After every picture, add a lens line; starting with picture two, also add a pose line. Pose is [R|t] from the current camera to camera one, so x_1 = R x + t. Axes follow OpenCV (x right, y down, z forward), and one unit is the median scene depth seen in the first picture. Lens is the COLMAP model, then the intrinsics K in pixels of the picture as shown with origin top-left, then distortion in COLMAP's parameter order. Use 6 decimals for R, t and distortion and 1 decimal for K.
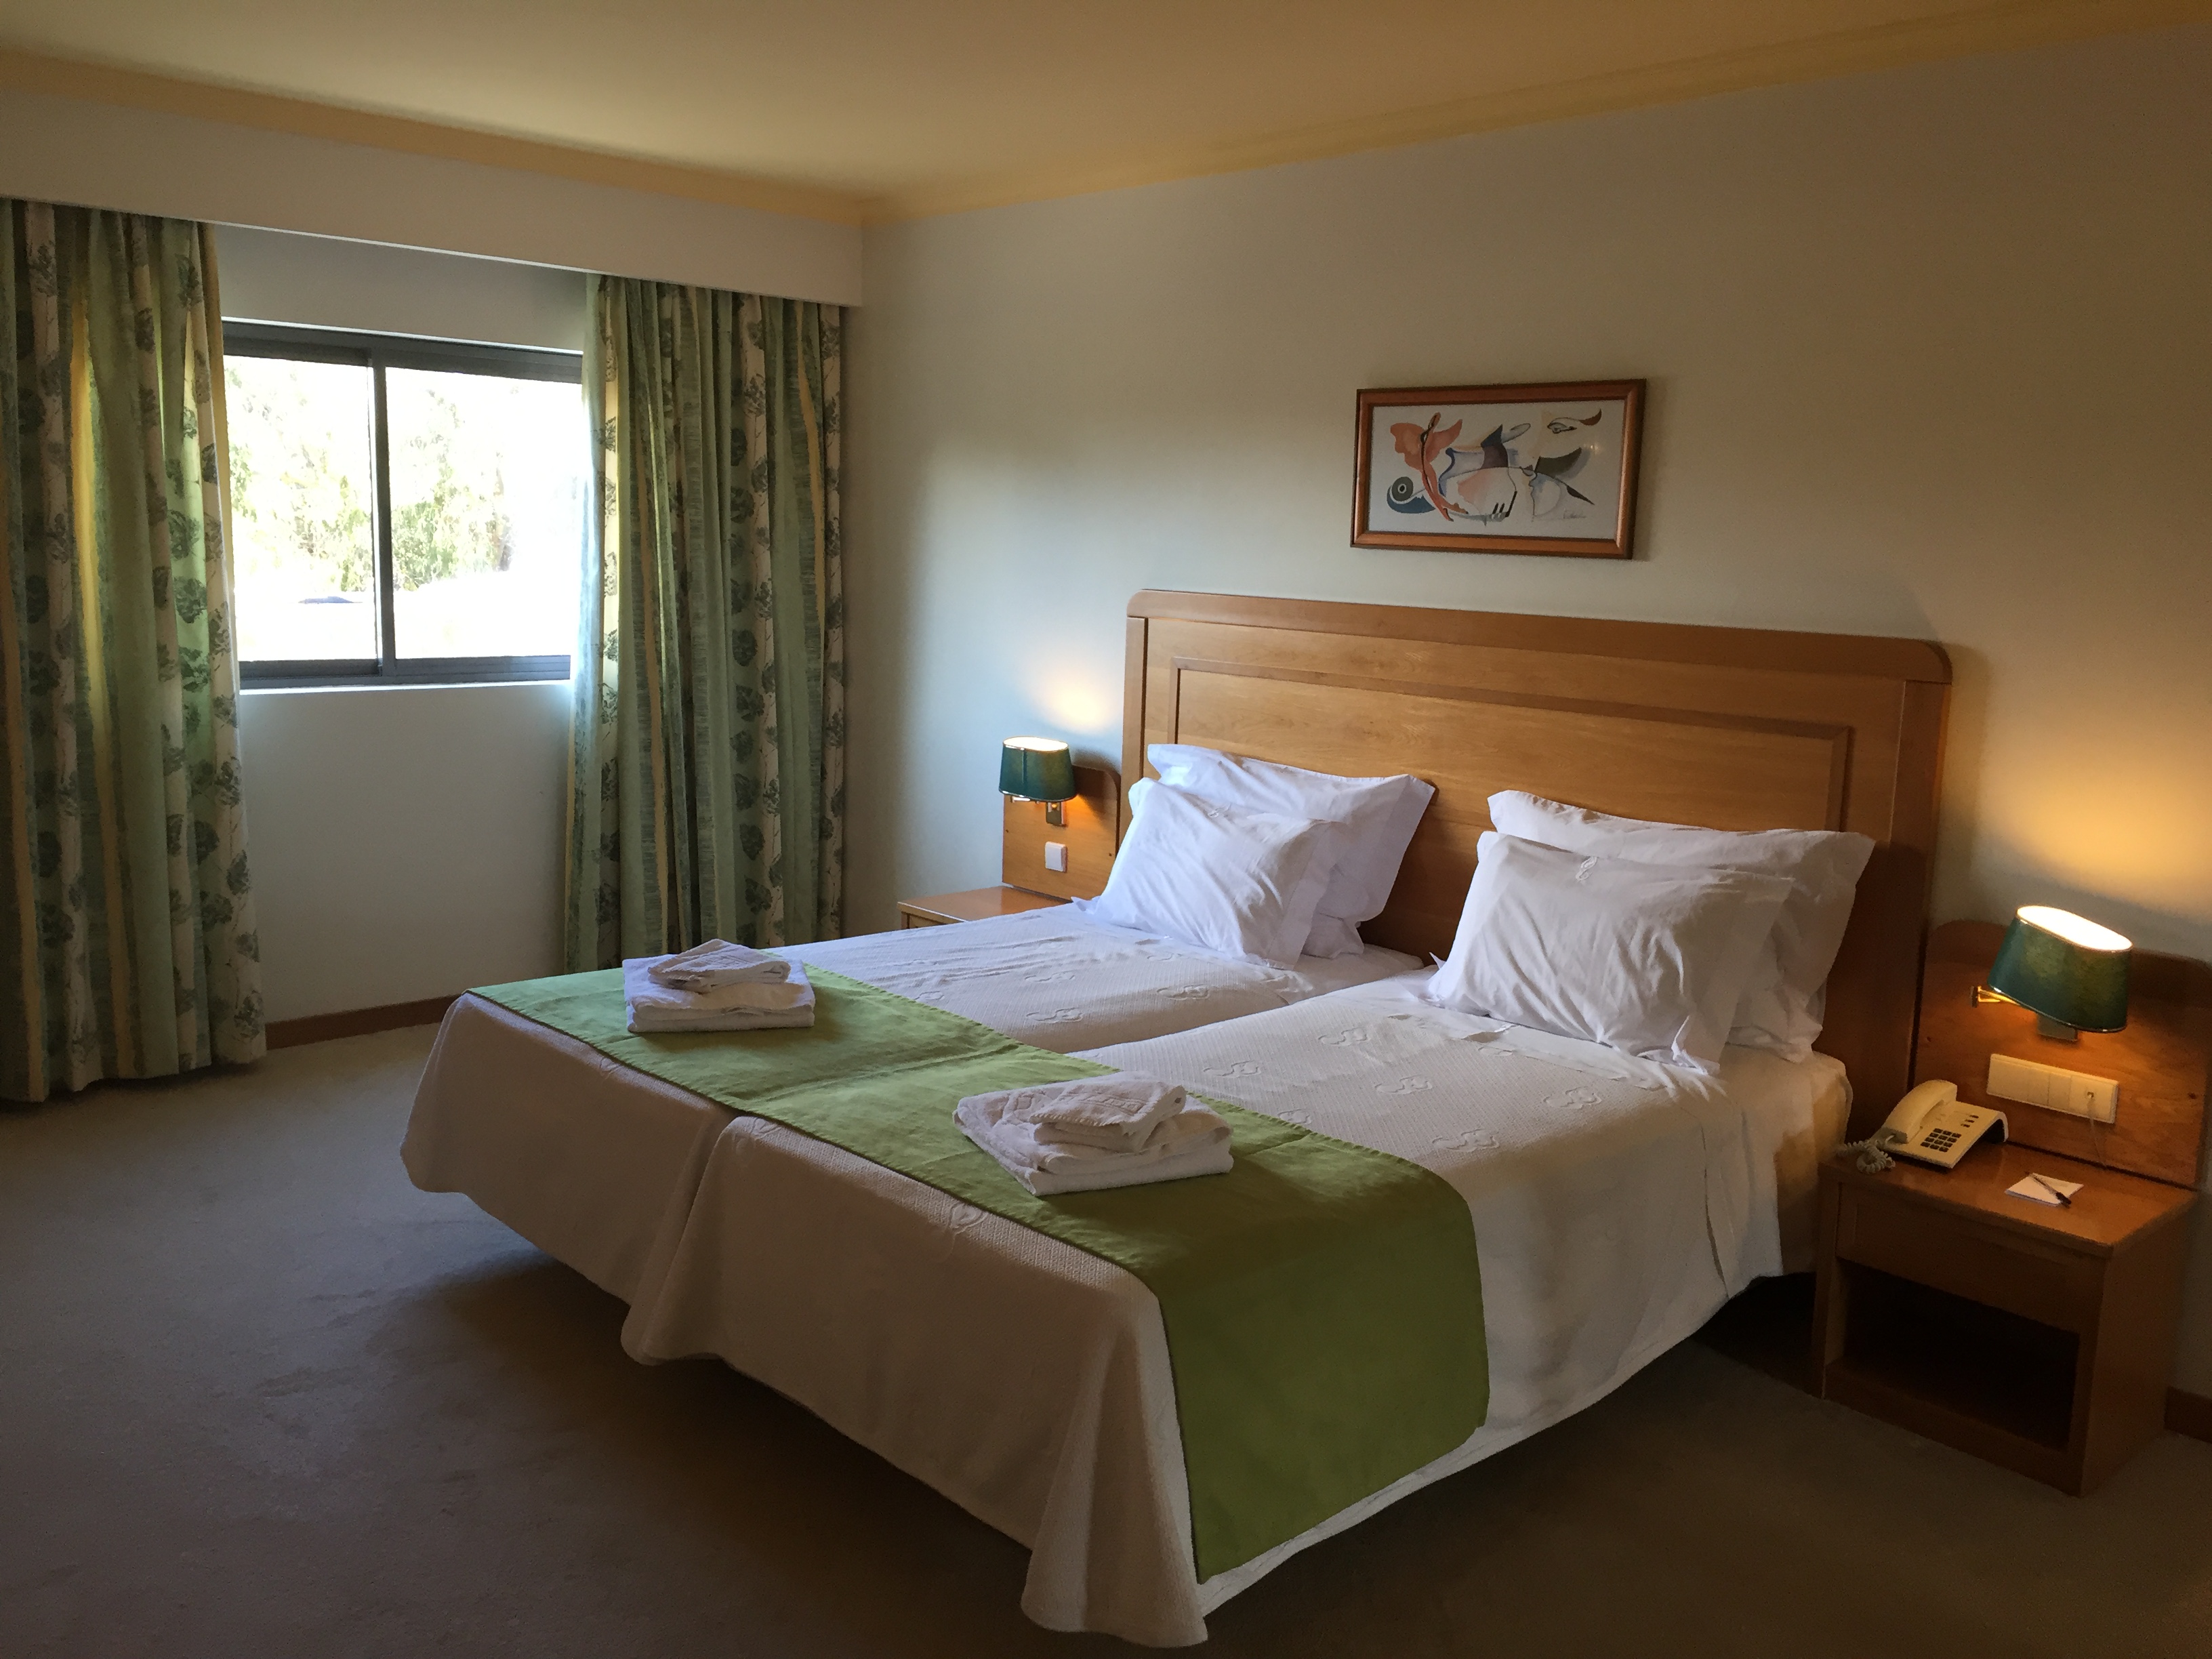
lens RADIAL K [[1888.4, 0, 1106.0], [0, 1888.4, 829.5], [0, 0, 1]] dist [0.098881, -0.098526]
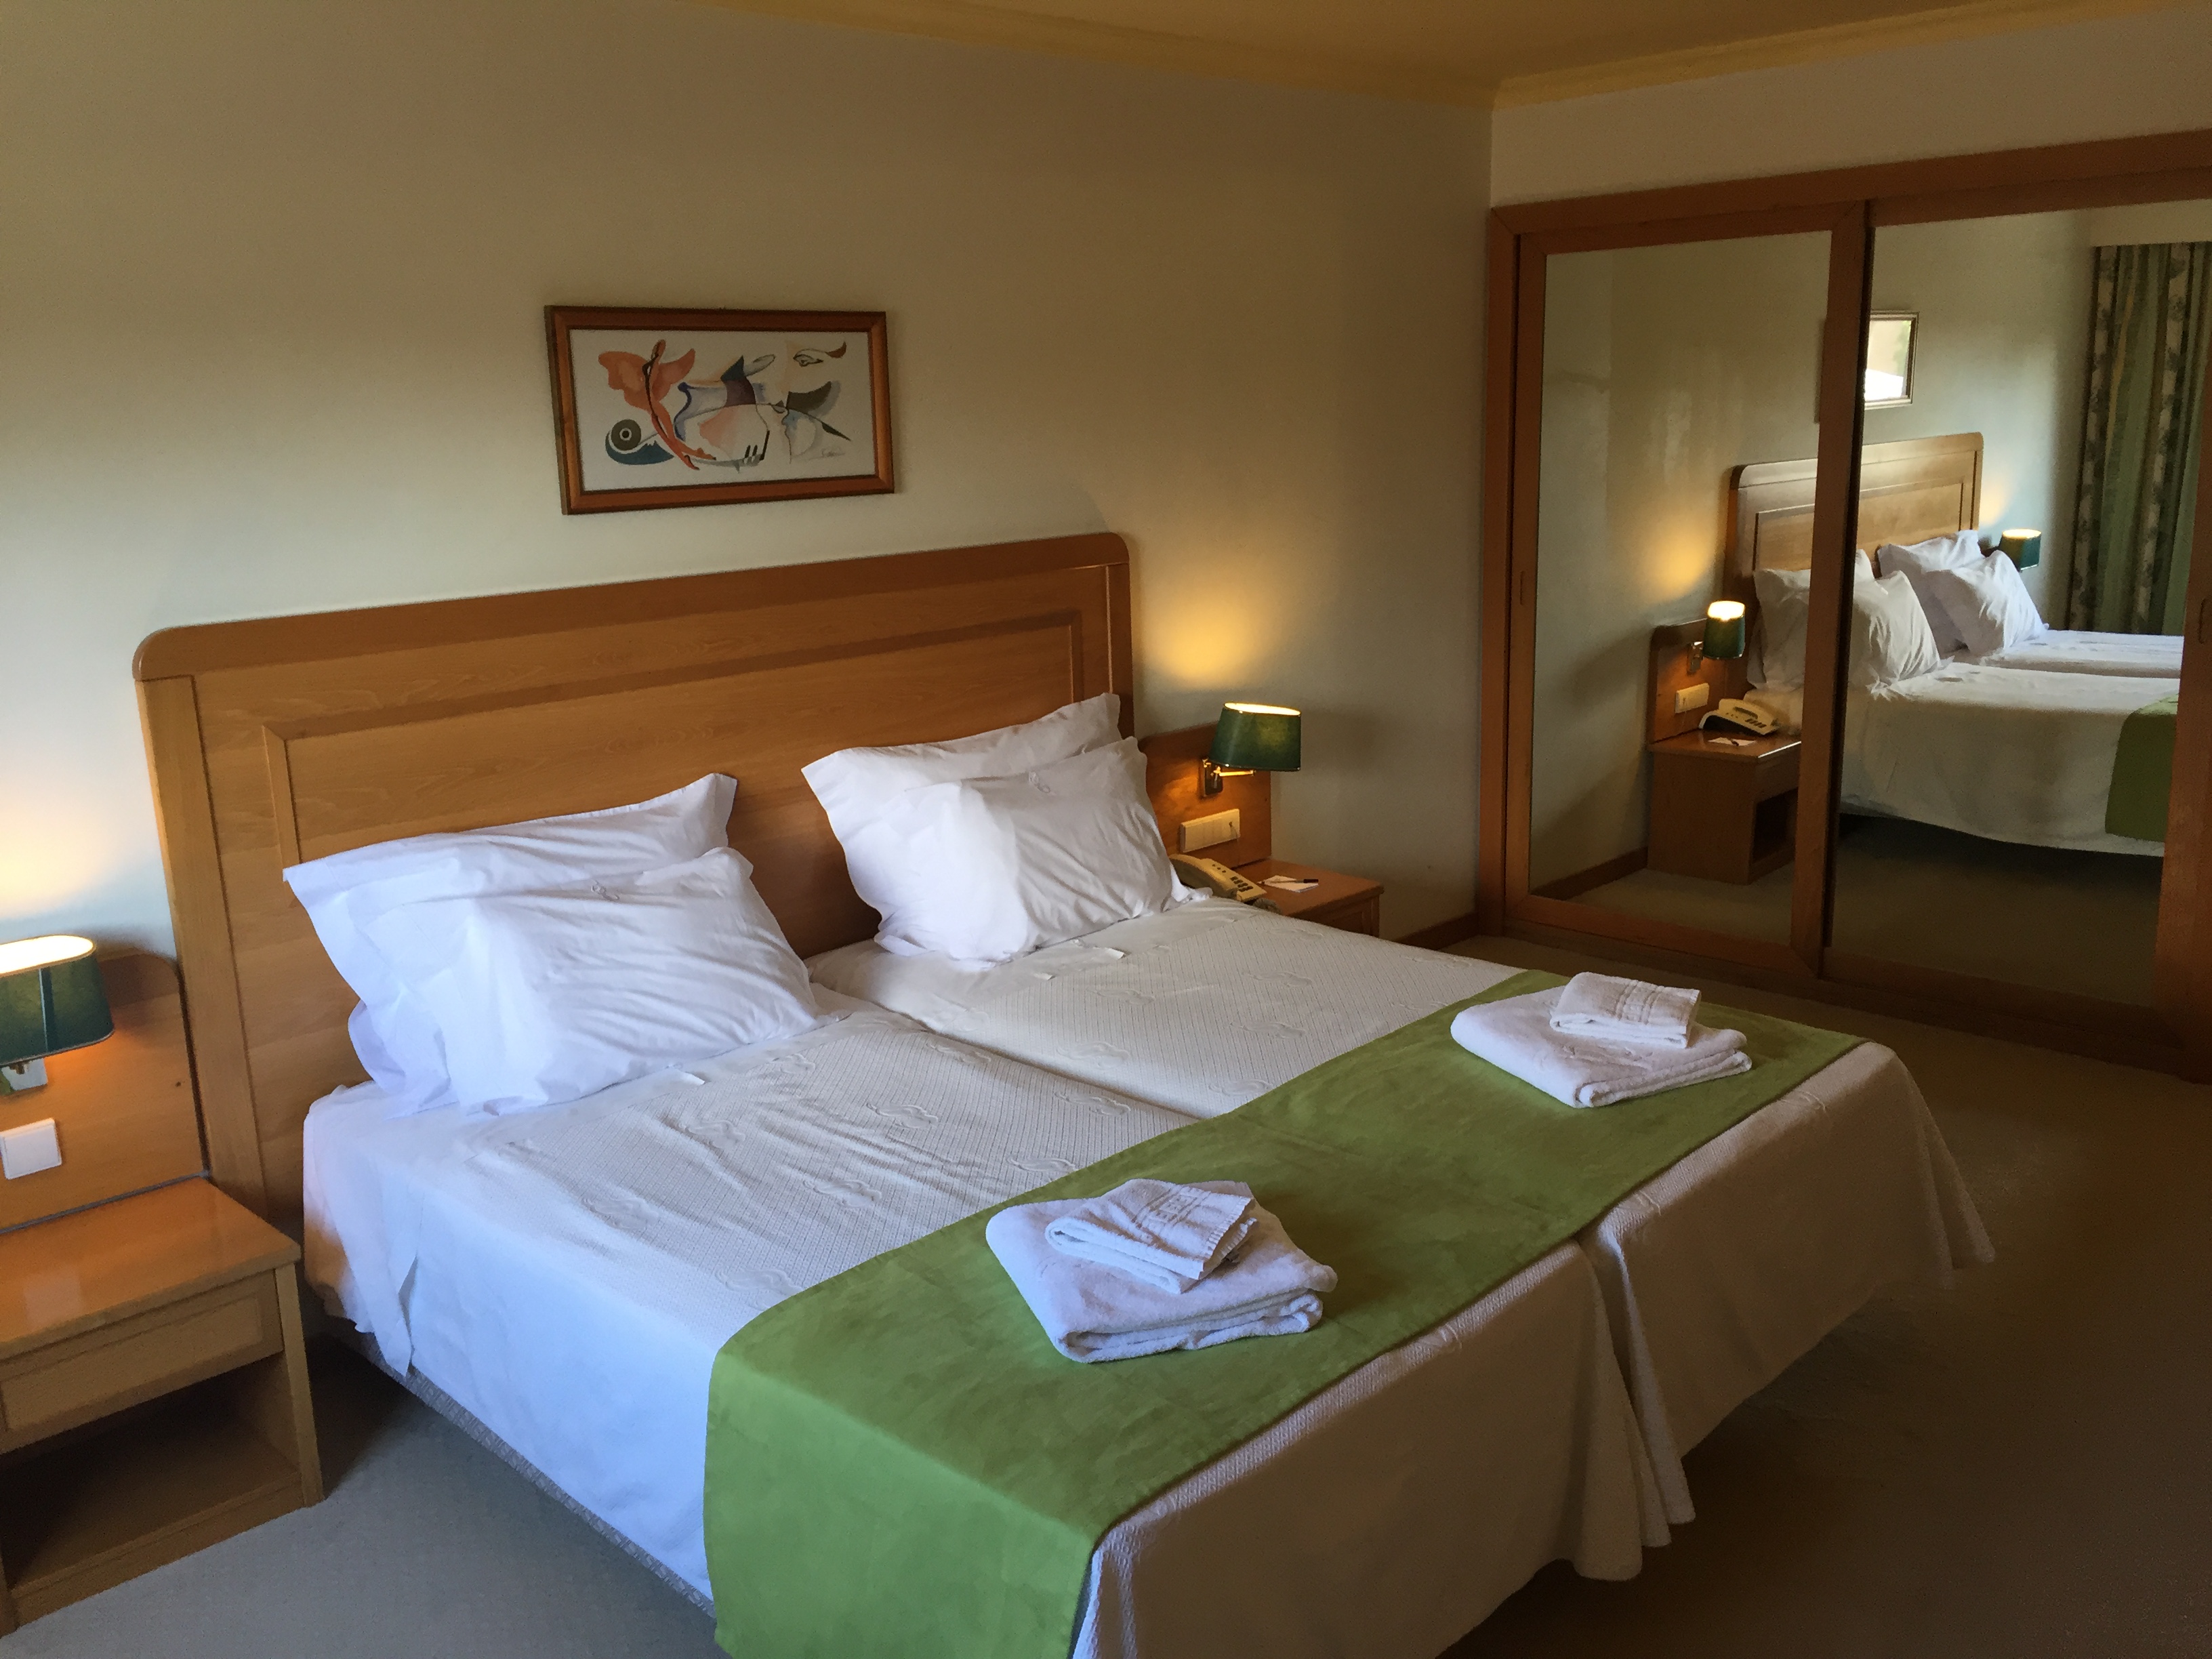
lens RADIAL K [[1888.4, 0, 1106.0], [0, 1888.4, 829.5], [0, 0, 1]] dist [0.098881, -0.098526]
pose [[-0.035625, -0.261995, 0.964412, -0.694167], [0.187110, 0.946210, 0.263962, -0.203026], [-0.981693, 0.189855, 0.015313, 0.848770]]
